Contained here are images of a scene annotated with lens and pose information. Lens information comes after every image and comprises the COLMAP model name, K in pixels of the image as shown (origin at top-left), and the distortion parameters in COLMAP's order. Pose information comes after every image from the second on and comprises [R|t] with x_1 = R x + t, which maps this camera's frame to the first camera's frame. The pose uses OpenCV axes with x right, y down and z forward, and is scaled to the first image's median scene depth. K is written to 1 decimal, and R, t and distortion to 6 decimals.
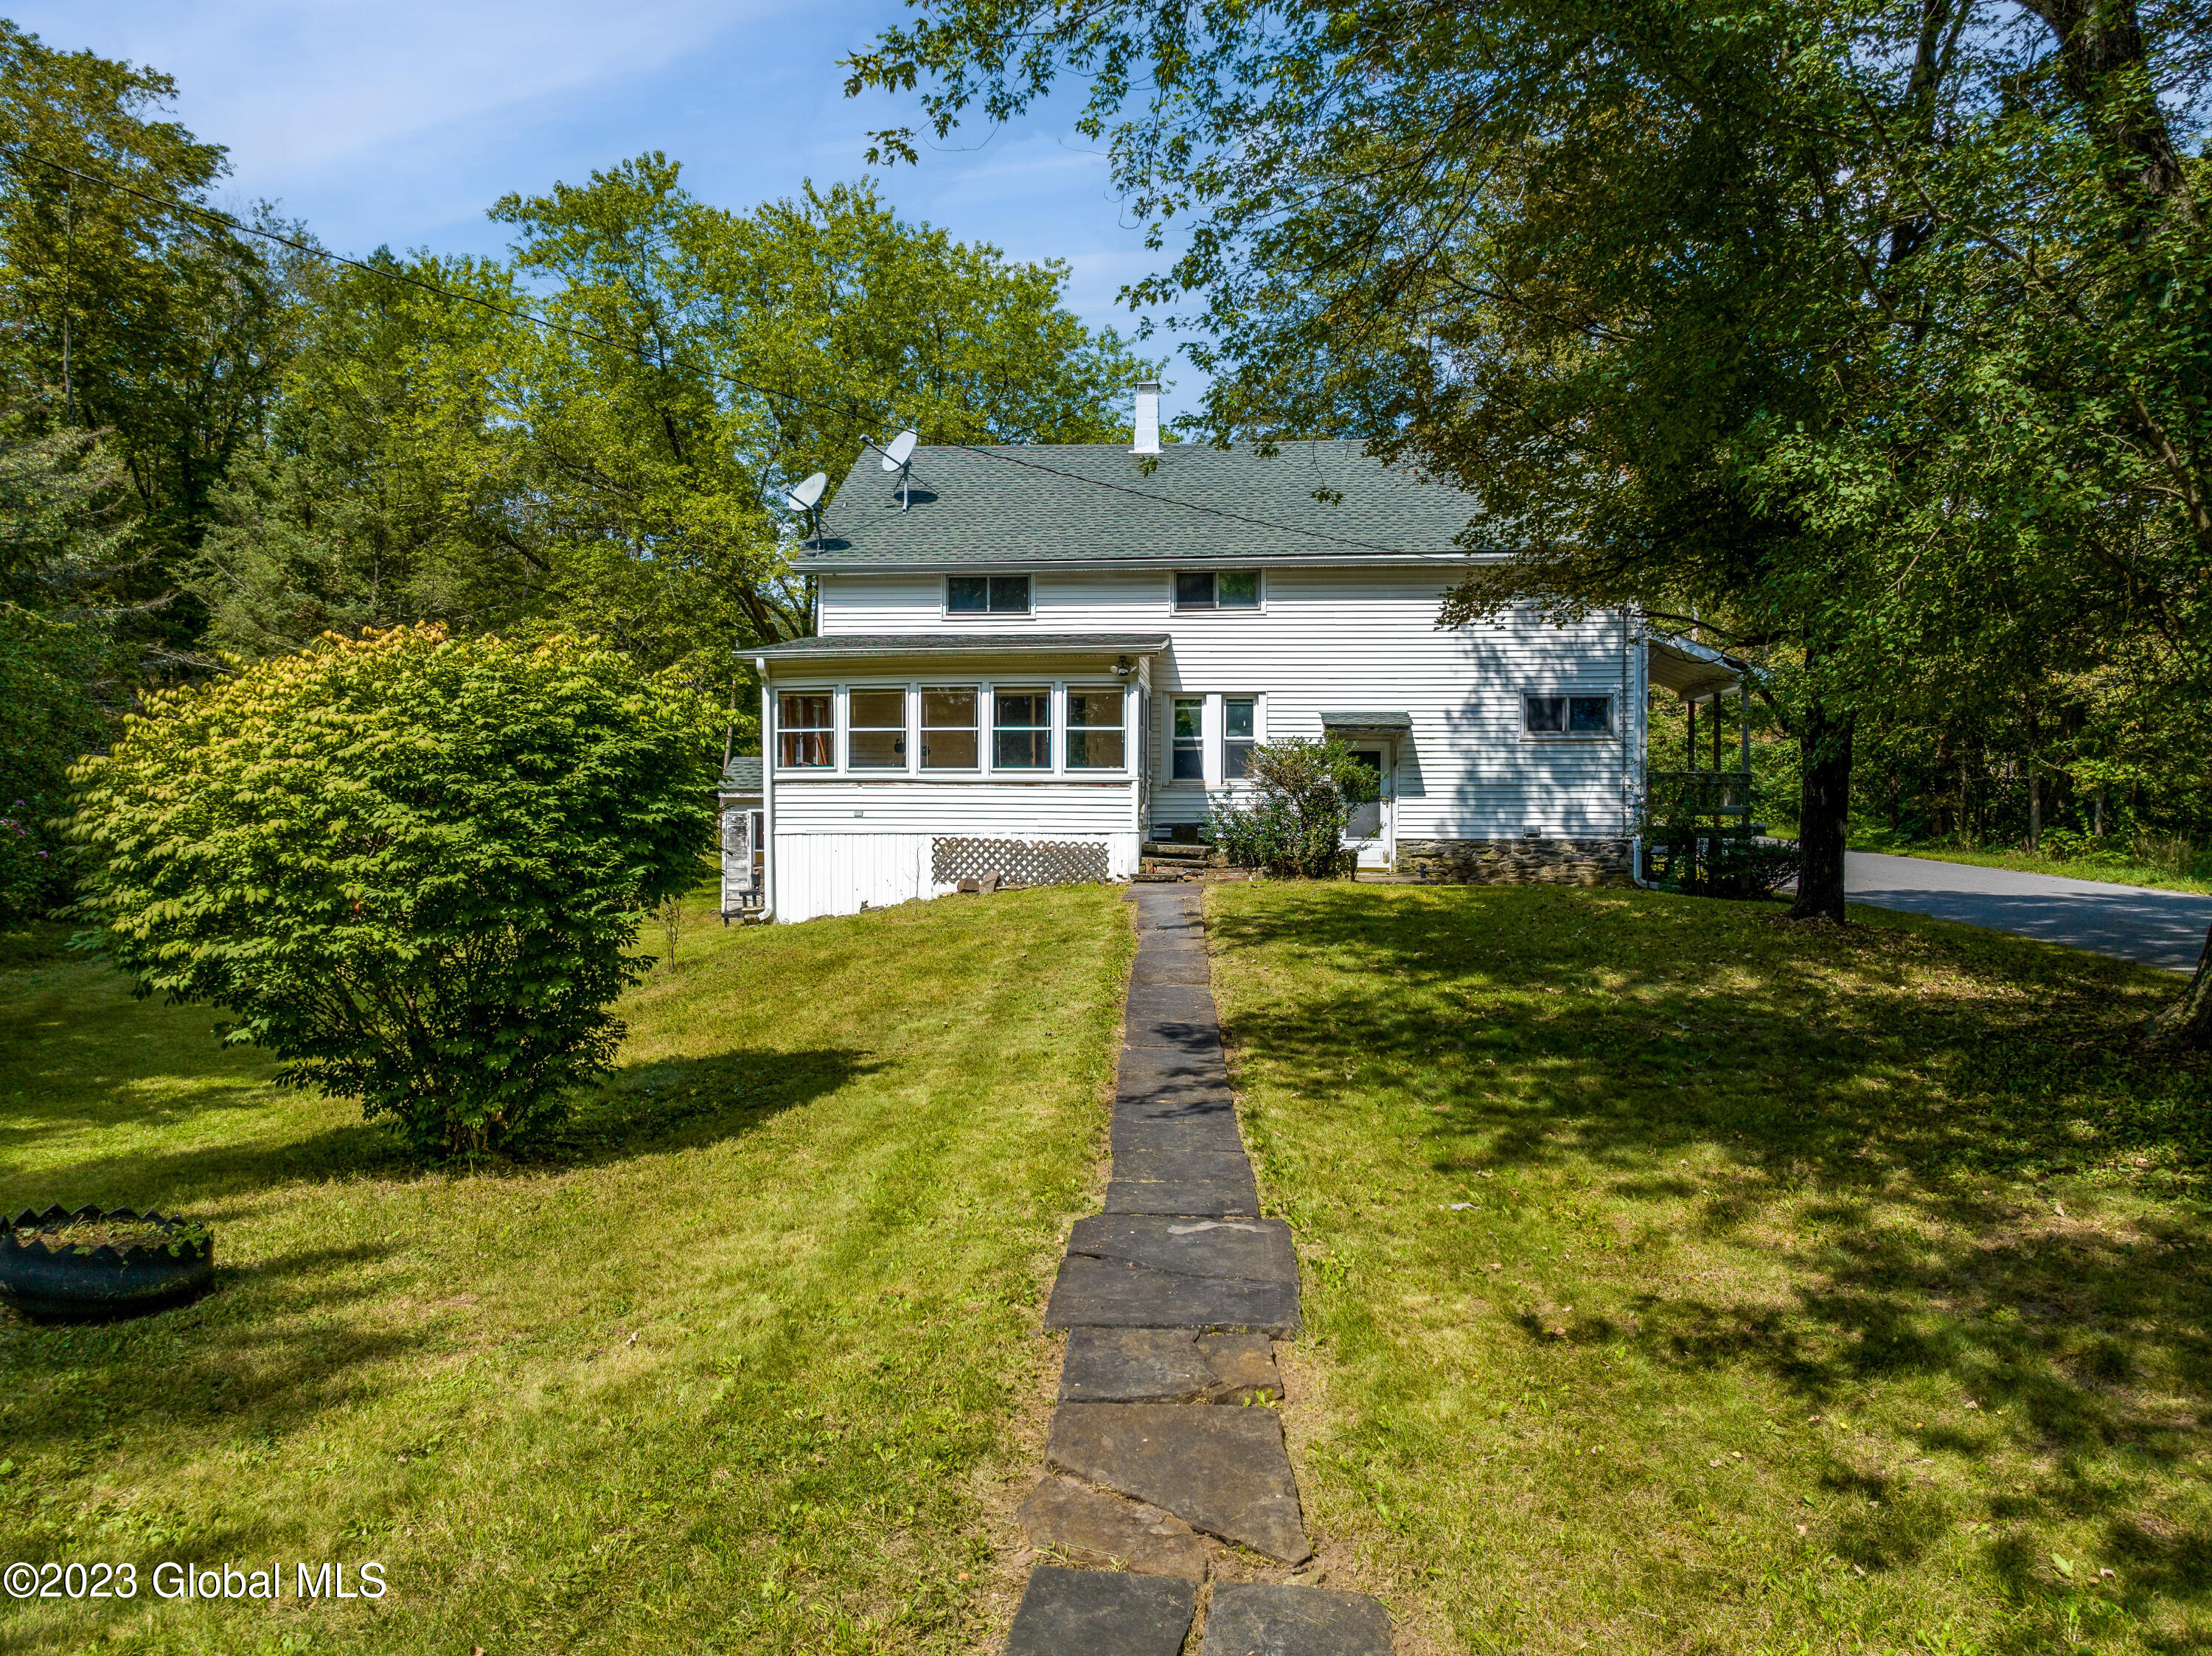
lens RADIAL K [[1565.9, 0, 1104.8], [0, 1565.9, 821.5], [0, 0, 1]] dist [-0.030976, 0.008909]
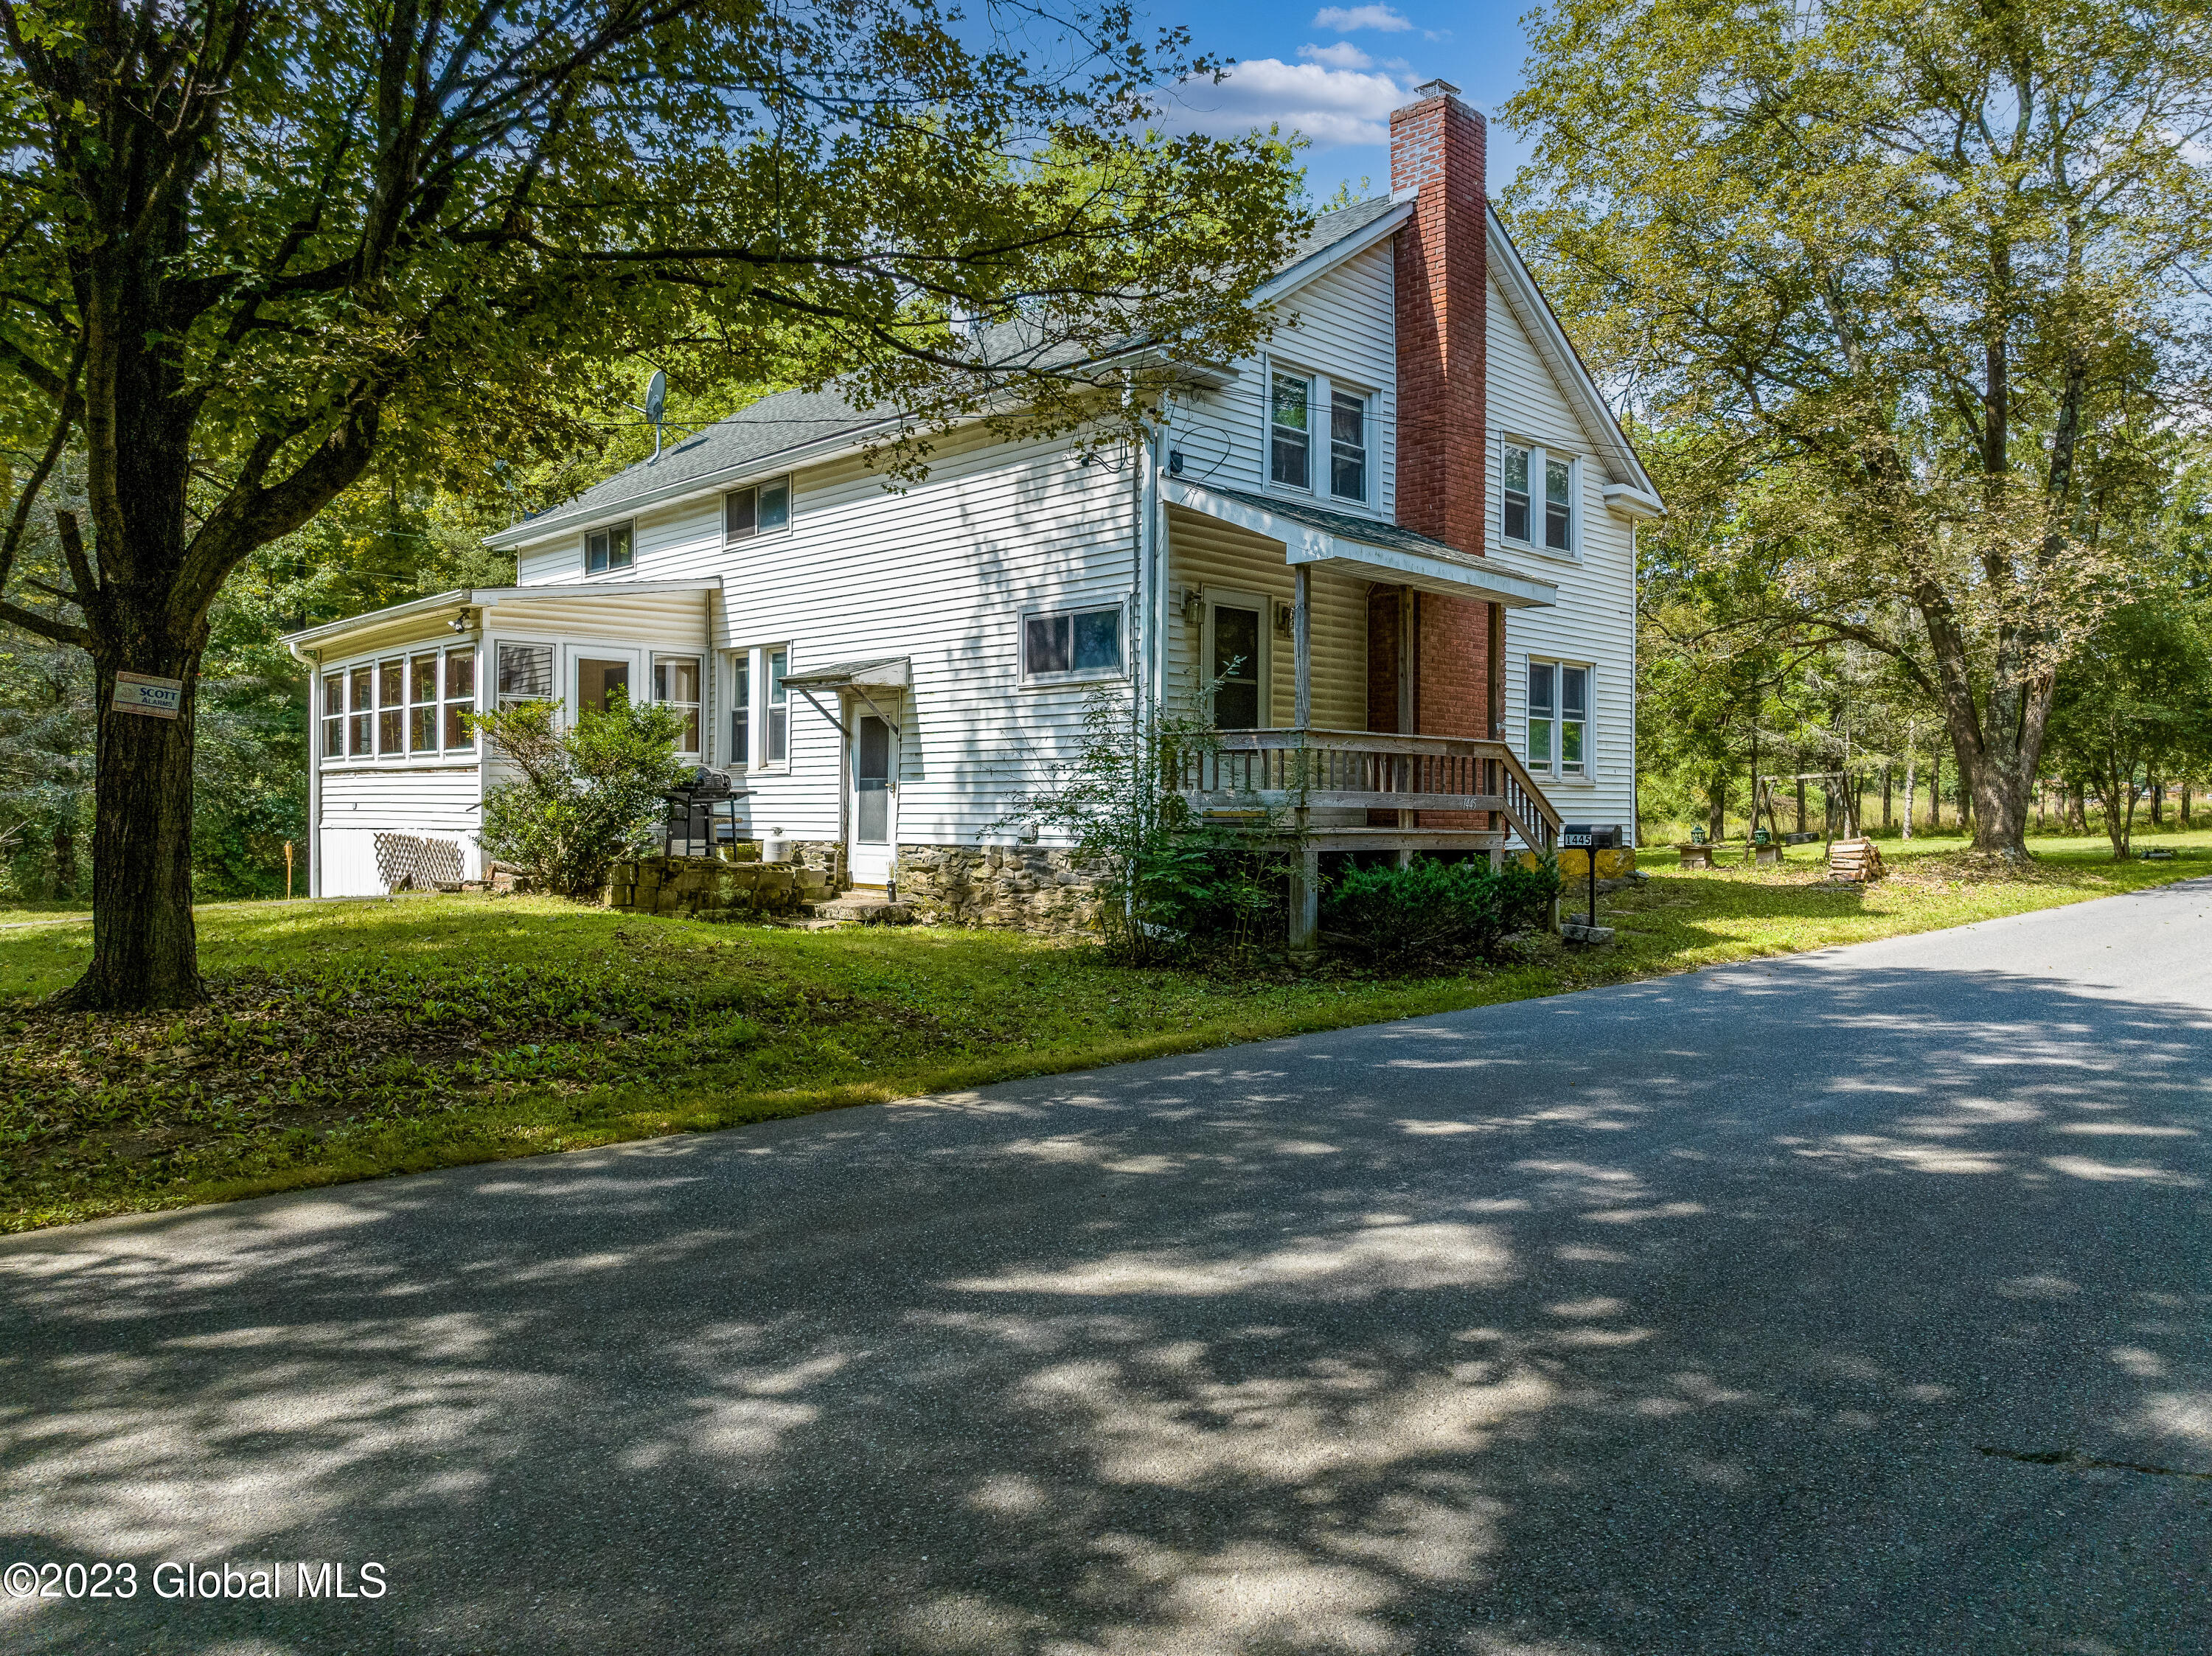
lens RADIAL K [[1565.9, 0, 1105.9], [0, 1565.9, 821.2], [0, 0, 1]] dist [-0.030976, 0.008909]
pose [[0.766124, 0.004363, -0.642678, 0.695743], [-0.006829, 0.999976, -0.001352, 0.001790], [0.642656, 0.005425, 0.766135, 0.541150]]
